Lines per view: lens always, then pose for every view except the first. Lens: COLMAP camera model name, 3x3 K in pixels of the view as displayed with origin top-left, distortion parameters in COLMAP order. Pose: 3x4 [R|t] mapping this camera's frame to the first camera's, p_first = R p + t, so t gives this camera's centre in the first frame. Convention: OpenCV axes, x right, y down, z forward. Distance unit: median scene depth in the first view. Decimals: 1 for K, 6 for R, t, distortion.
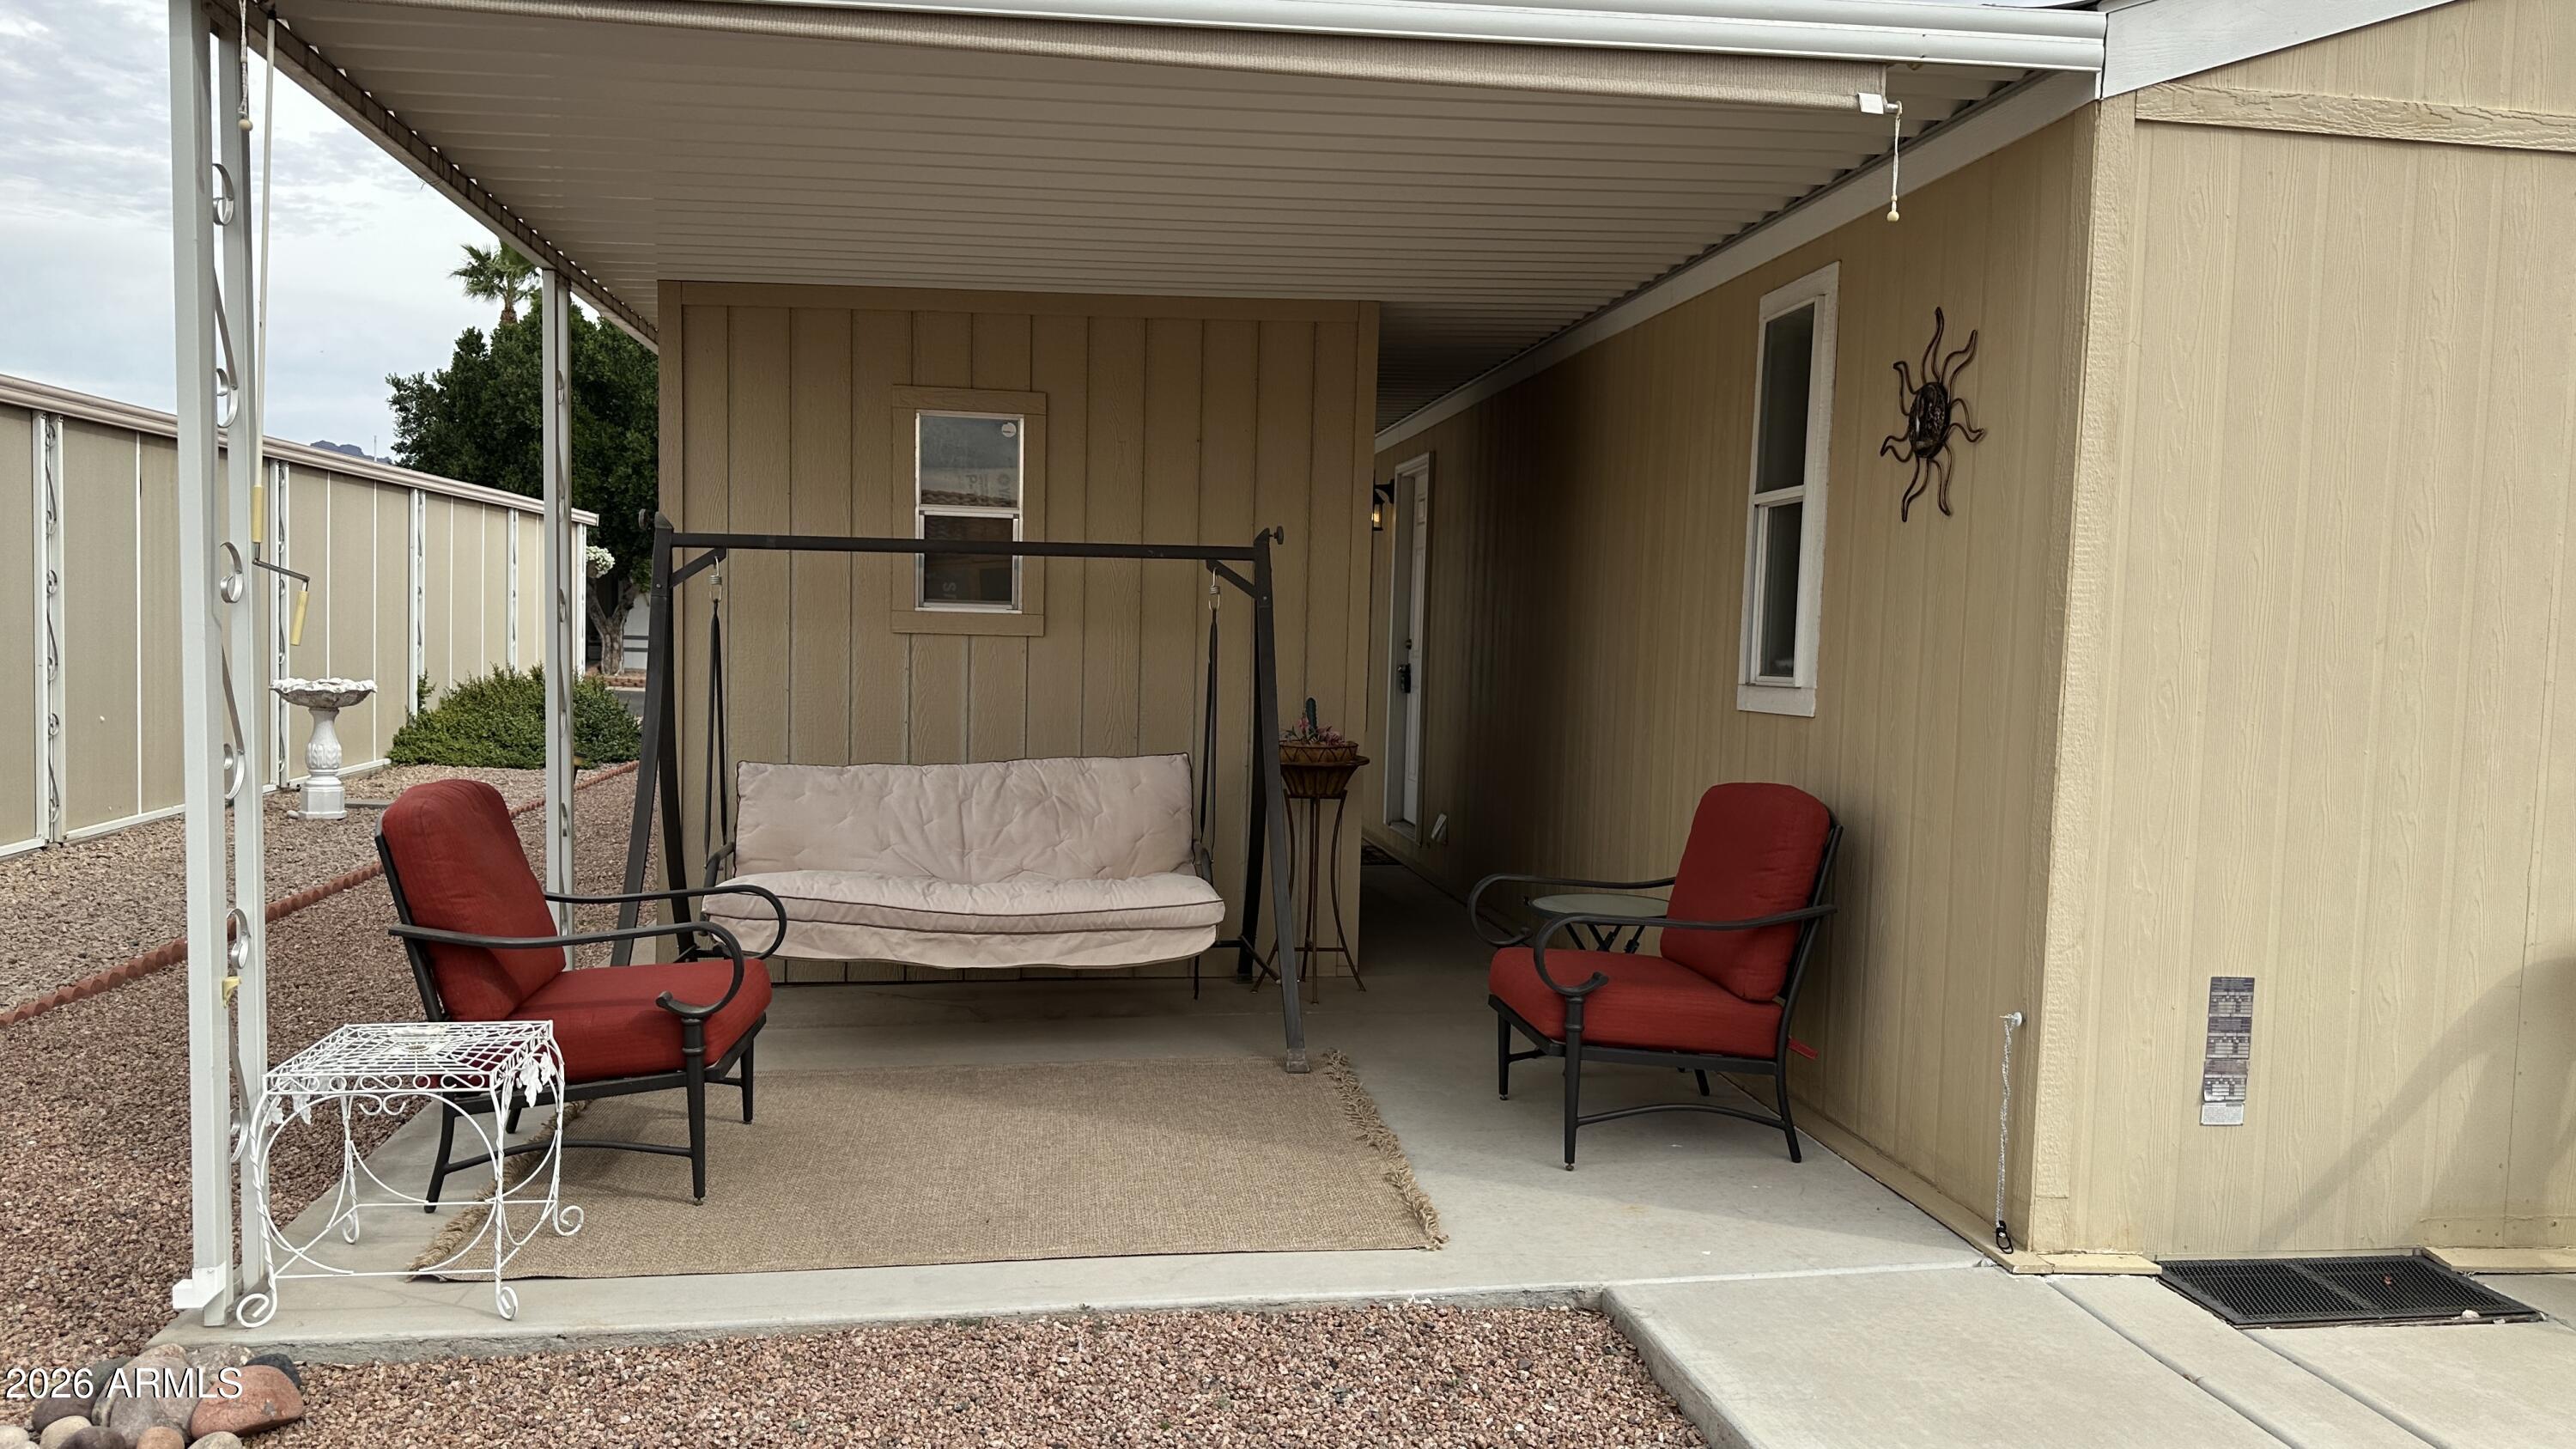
lens RADIAL K [[1814.3, 0, 1247.9], [0, 1814.3, 755.1], [0, 0, 1]] dist [0.070981, -0.097564]
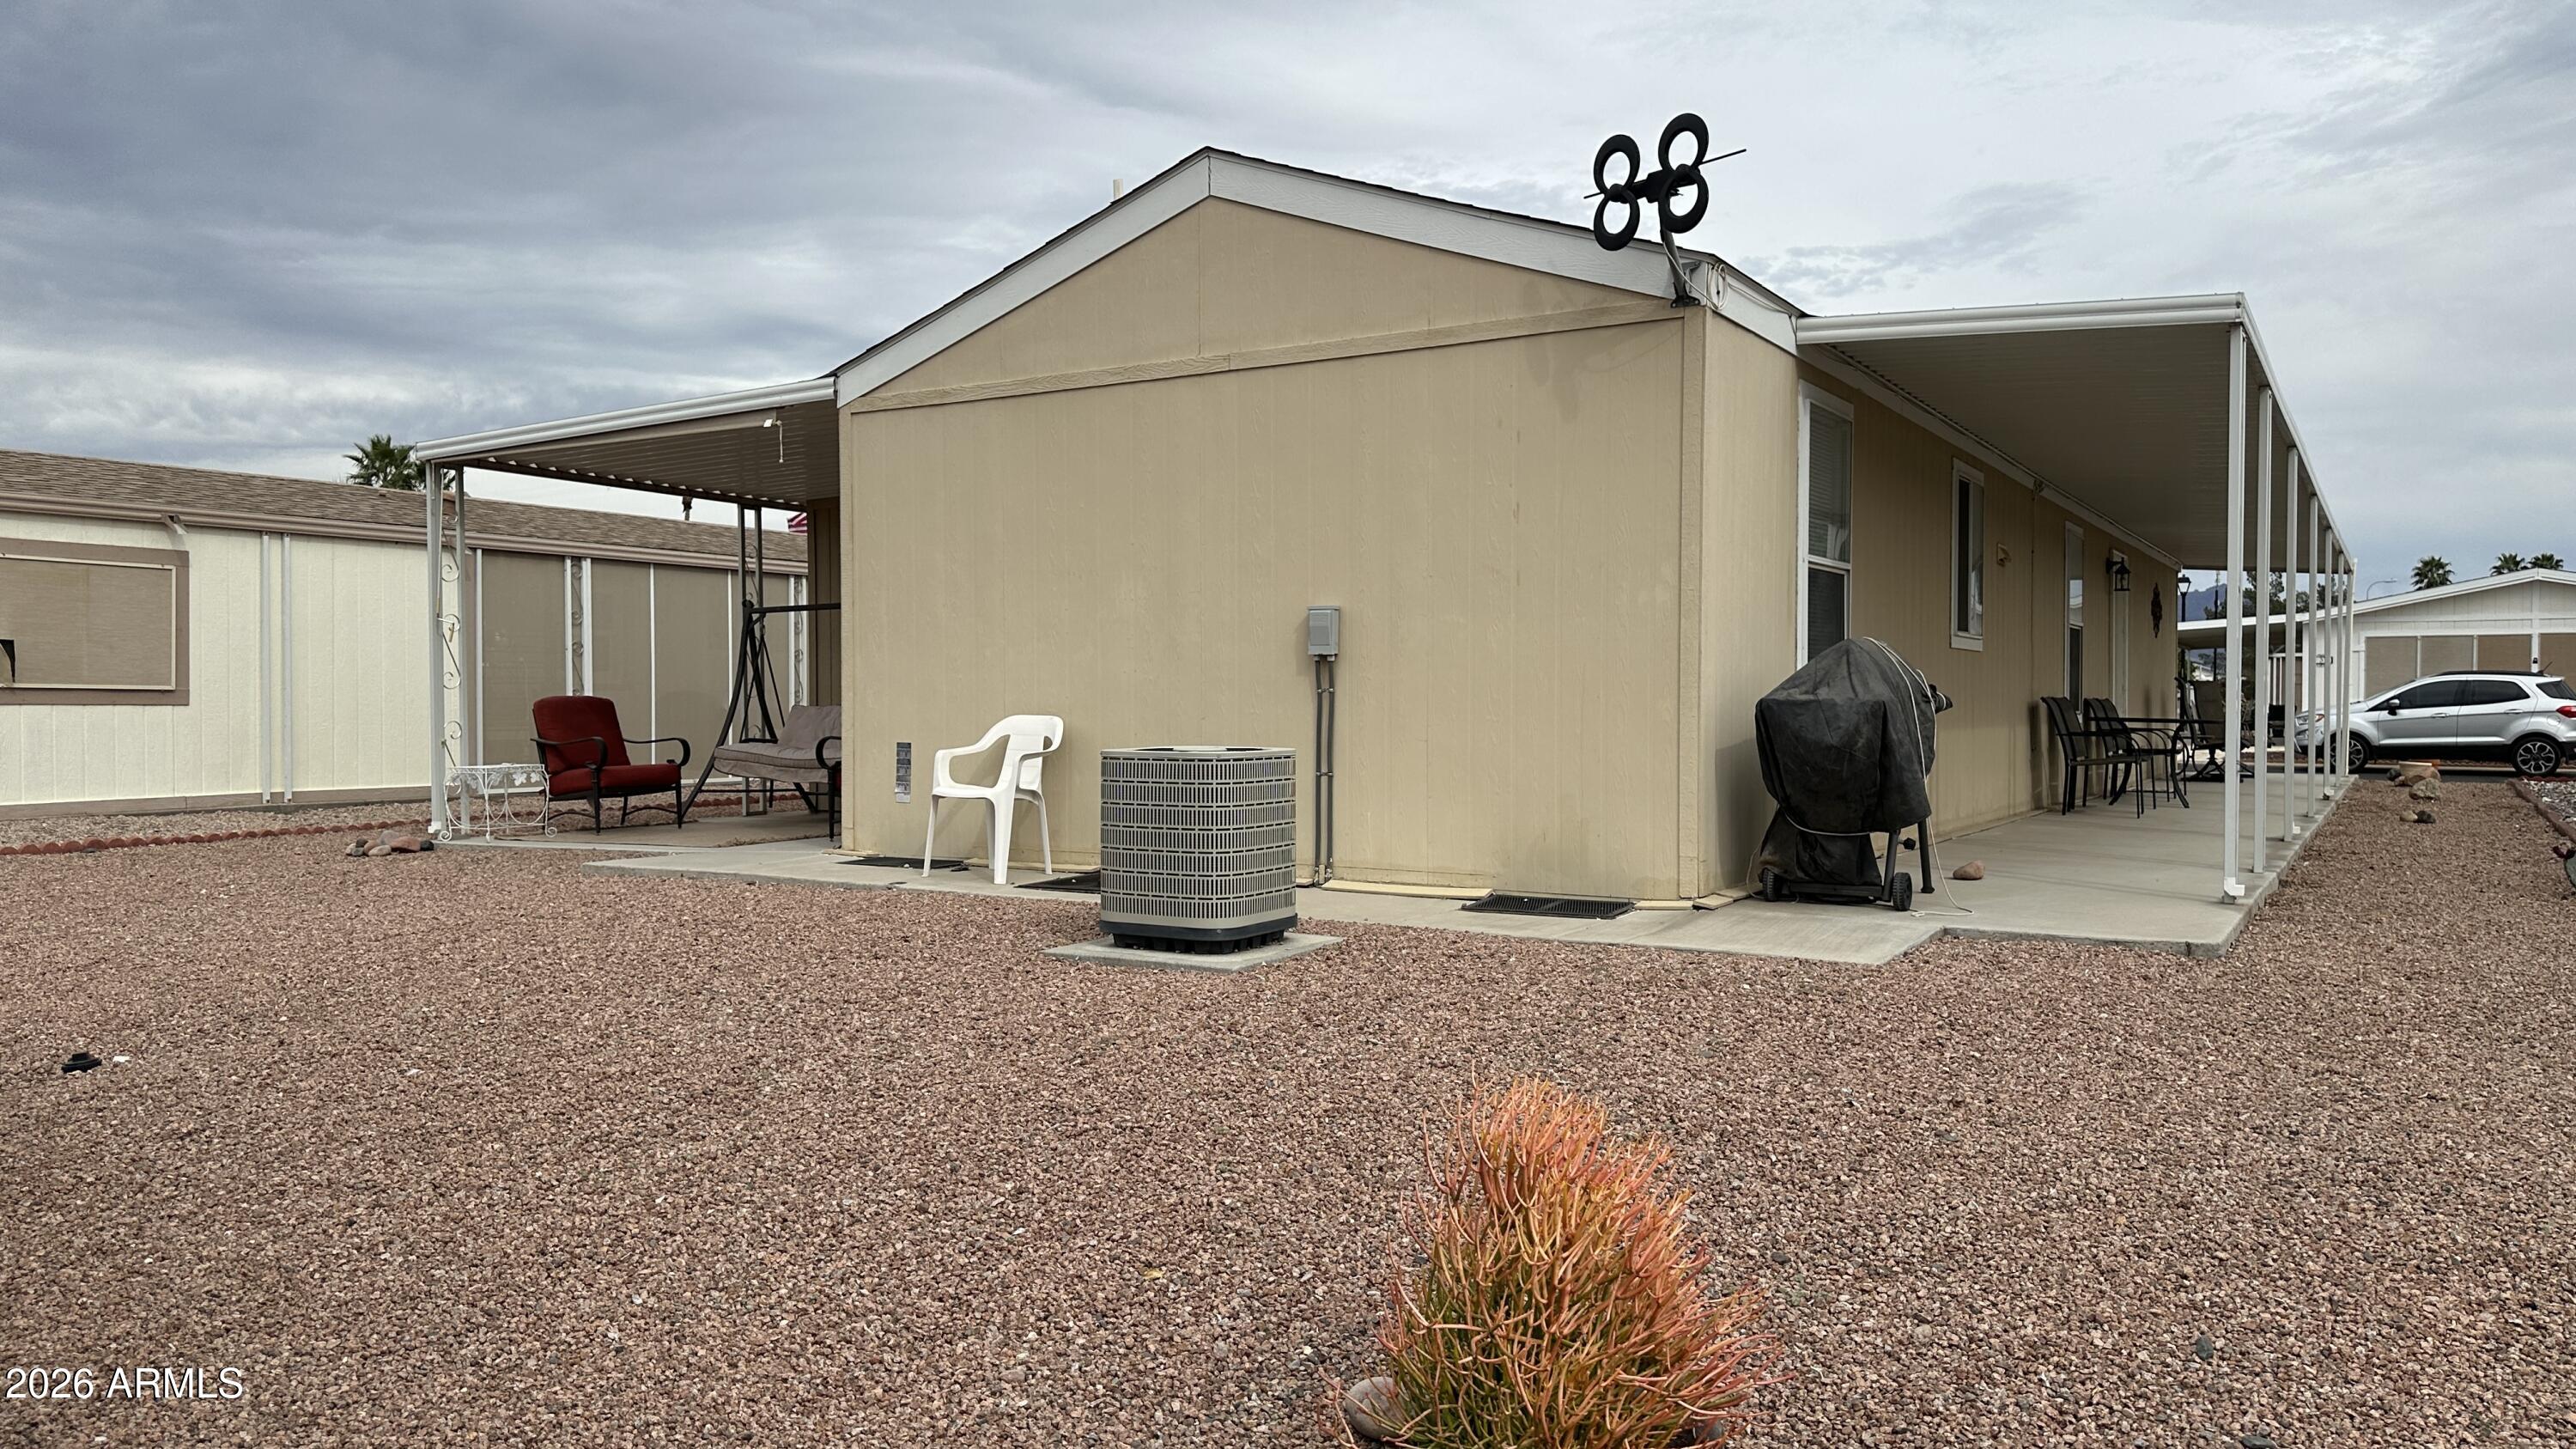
lens RADIAL K [[1814.3, 0, 1288.1], [0, 1814.3, 738.0], [0, 0, 1]] dist [0.070981, -0.097564]
pose [[0.776462, -0.013323, -0.630023, 1.930282], [-0.019498, 0.998790, -0.045151, 0.166066], [0.629863, 0.047342, 0.775262, -0.455830]]
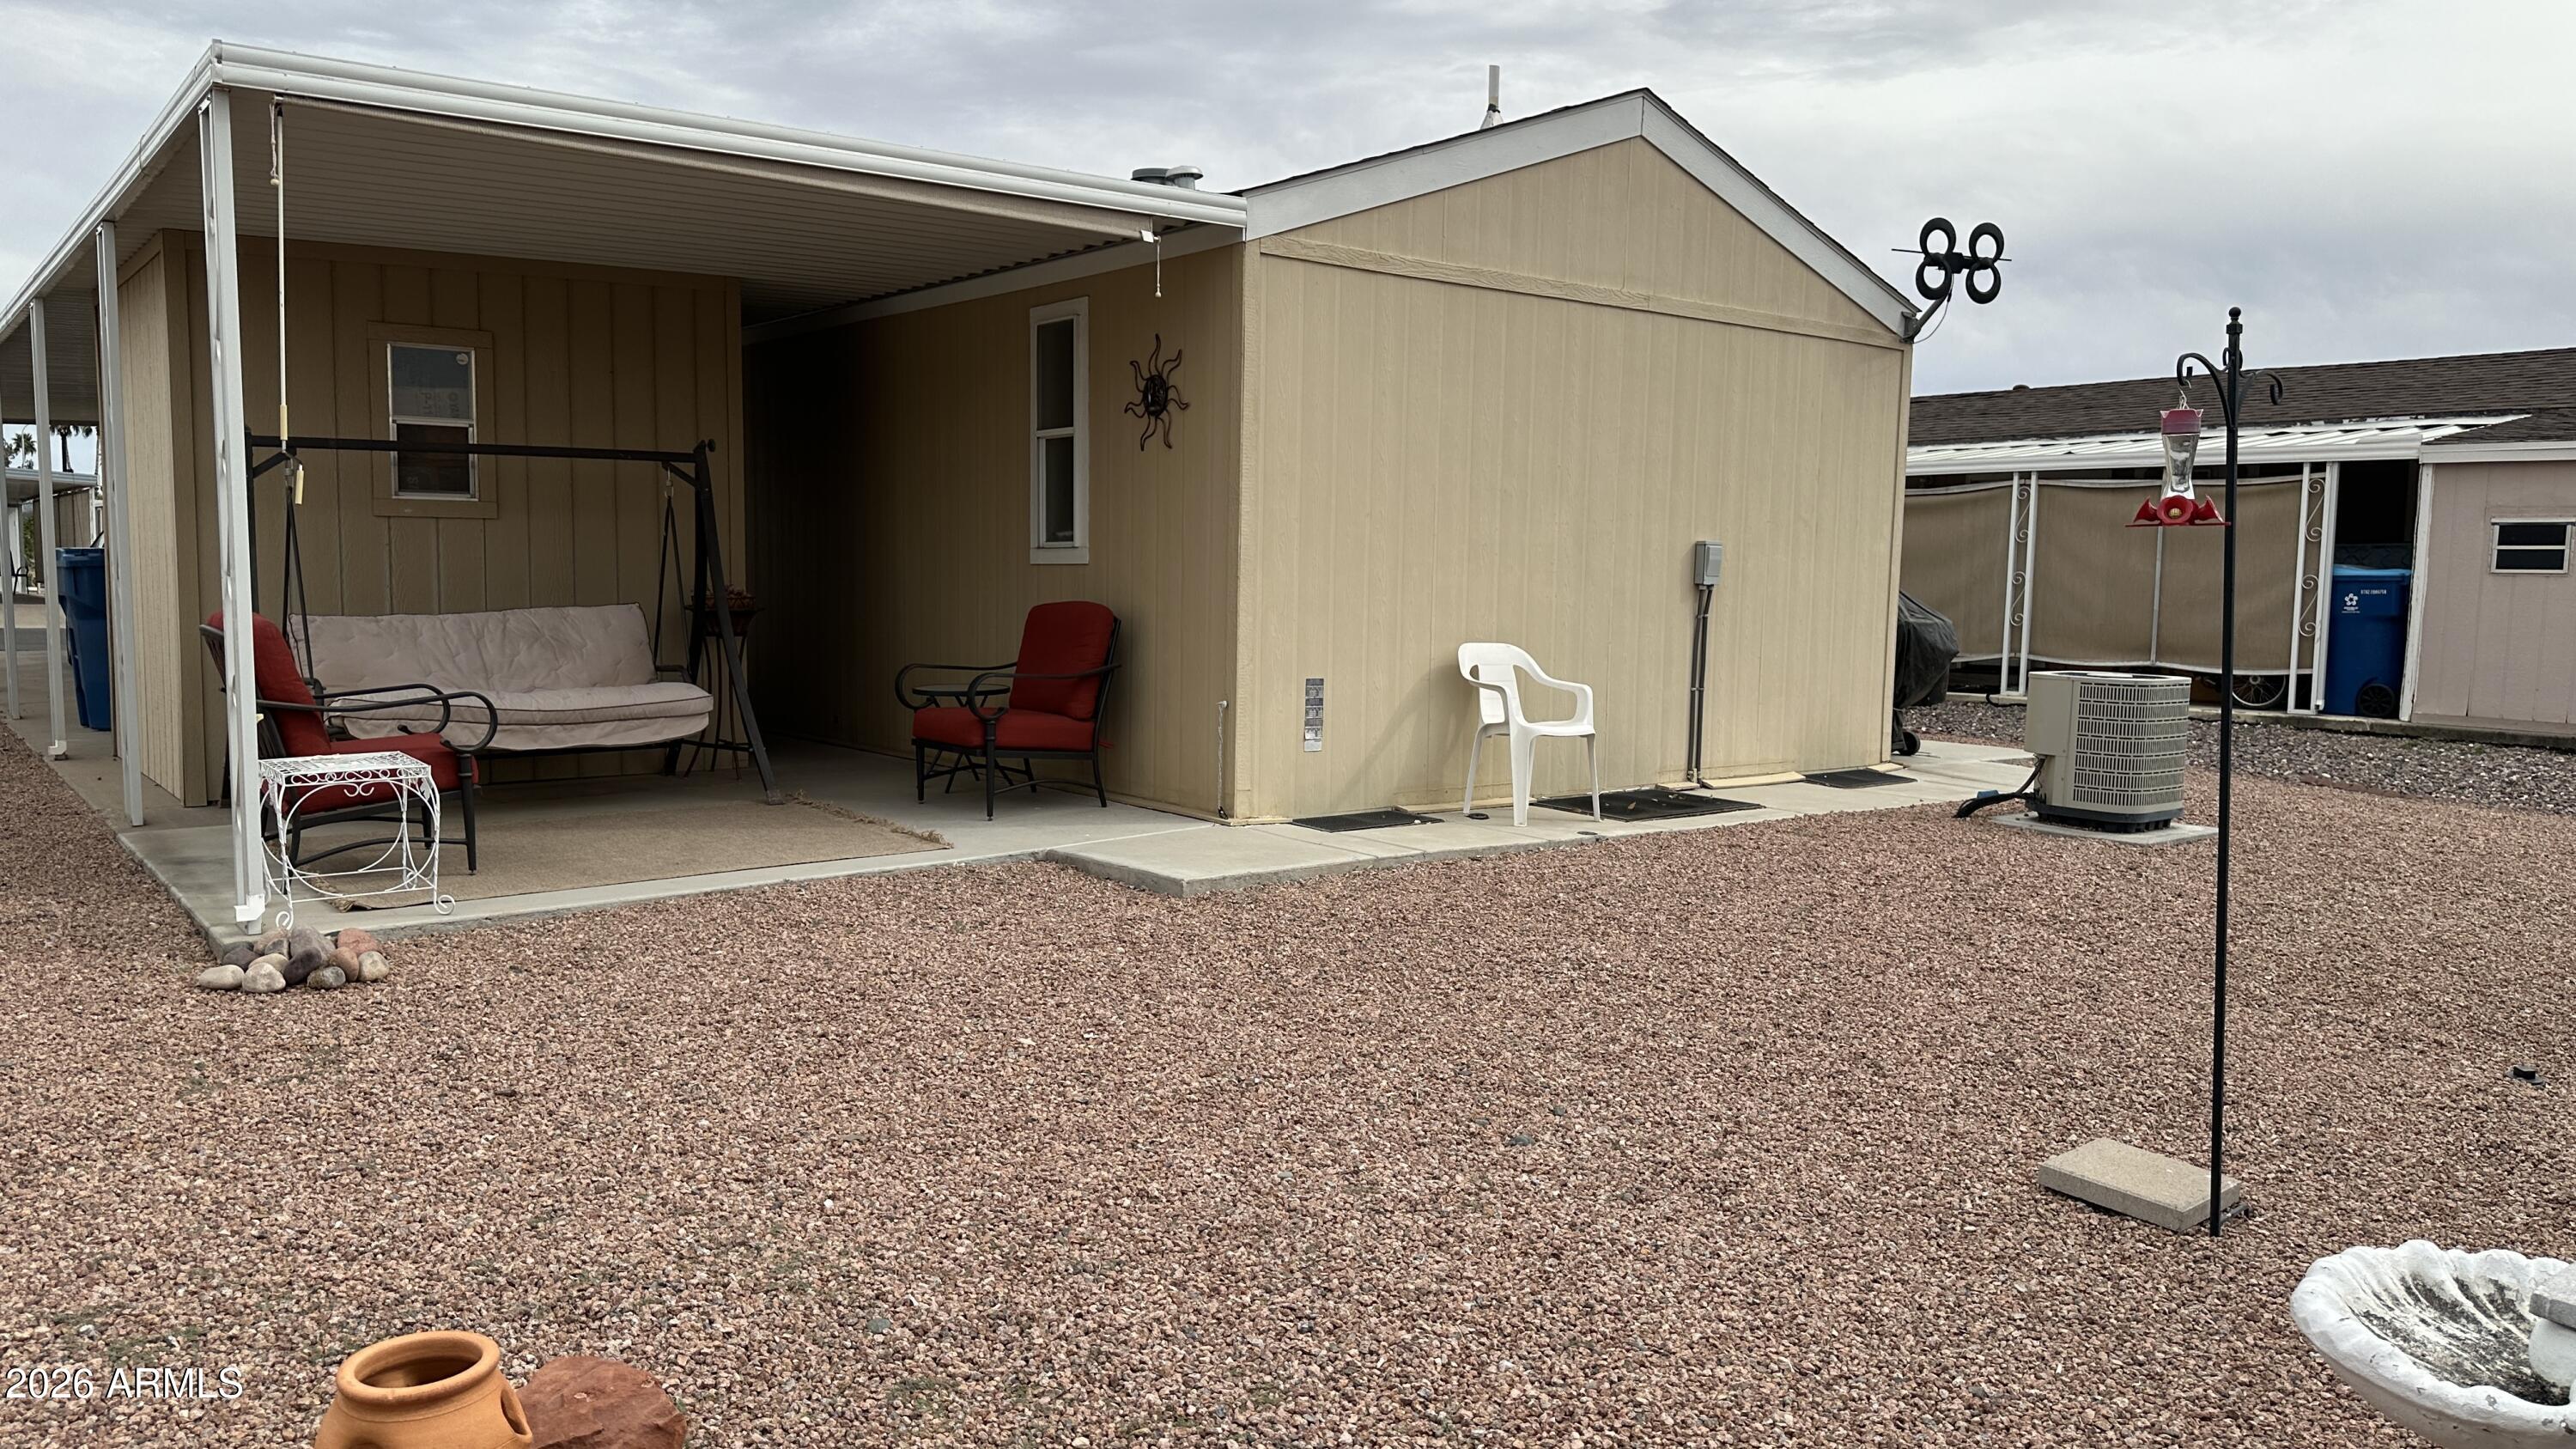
lens RADIAL K [[1814.3, 0, 1273.8], [0, 1814.3, 748.2], [0, 0, 1]] dist [0.070981, -0.097564]
pose [[0.857891, -0.059461, 0.510380, -0.421183], [0.039453, 0.997972, 0.049951, 0.073645], [-0.512316, -0.022716, 0.858497, -0.558378]]
